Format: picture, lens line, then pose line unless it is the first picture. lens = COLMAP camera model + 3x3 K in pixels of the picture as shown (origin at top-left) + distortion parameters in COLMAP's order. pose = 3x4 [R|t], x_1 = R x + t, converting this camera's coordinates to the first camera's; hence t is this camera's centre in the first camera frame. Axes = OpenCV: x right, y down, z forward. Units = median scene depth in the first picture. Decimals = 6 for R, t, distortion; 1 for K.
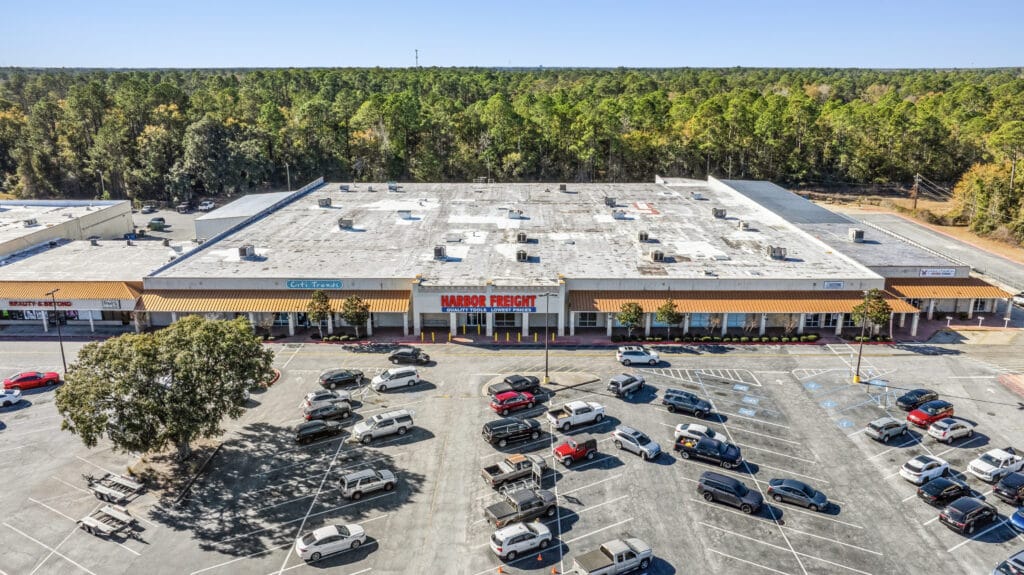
lens RADIAL K [[728.9, 0, 513.9], [0, 728.9, 287.0], [0, 0, 1]] dist [-0.019834, 0.014295]
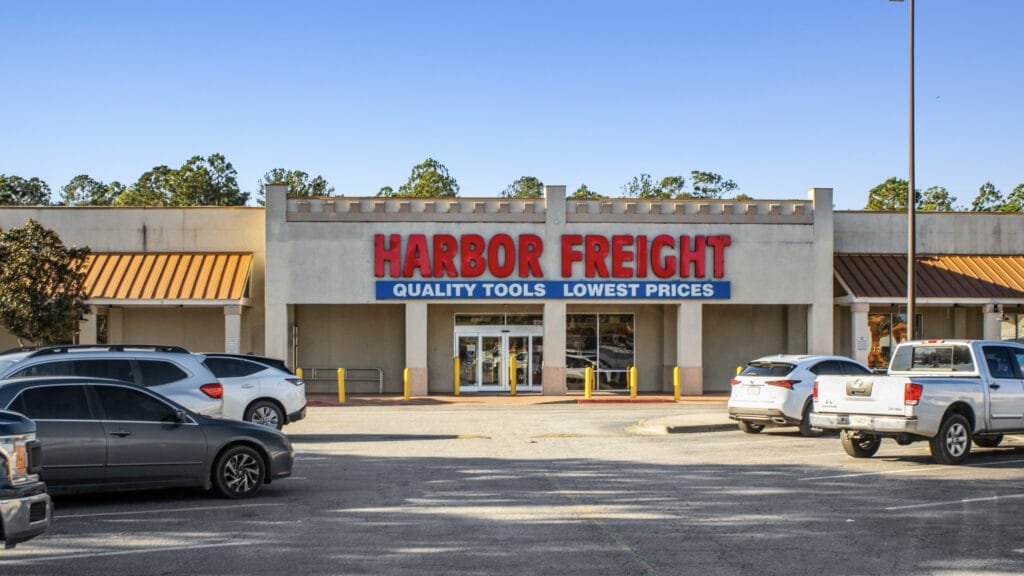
lens RADIAL K [[728.9, 0, 512.0], [0, 728.9, 289.8], [0, 0, 1]] dist [-0.019834, 0.014295]
pose [[0.998688, 0.001535, 0.051183, -0.031746], [0.013153, 0.958323, -0.285383, 0.053103], [-0.049488, 0.285682, 0.957046, 0.376354]]
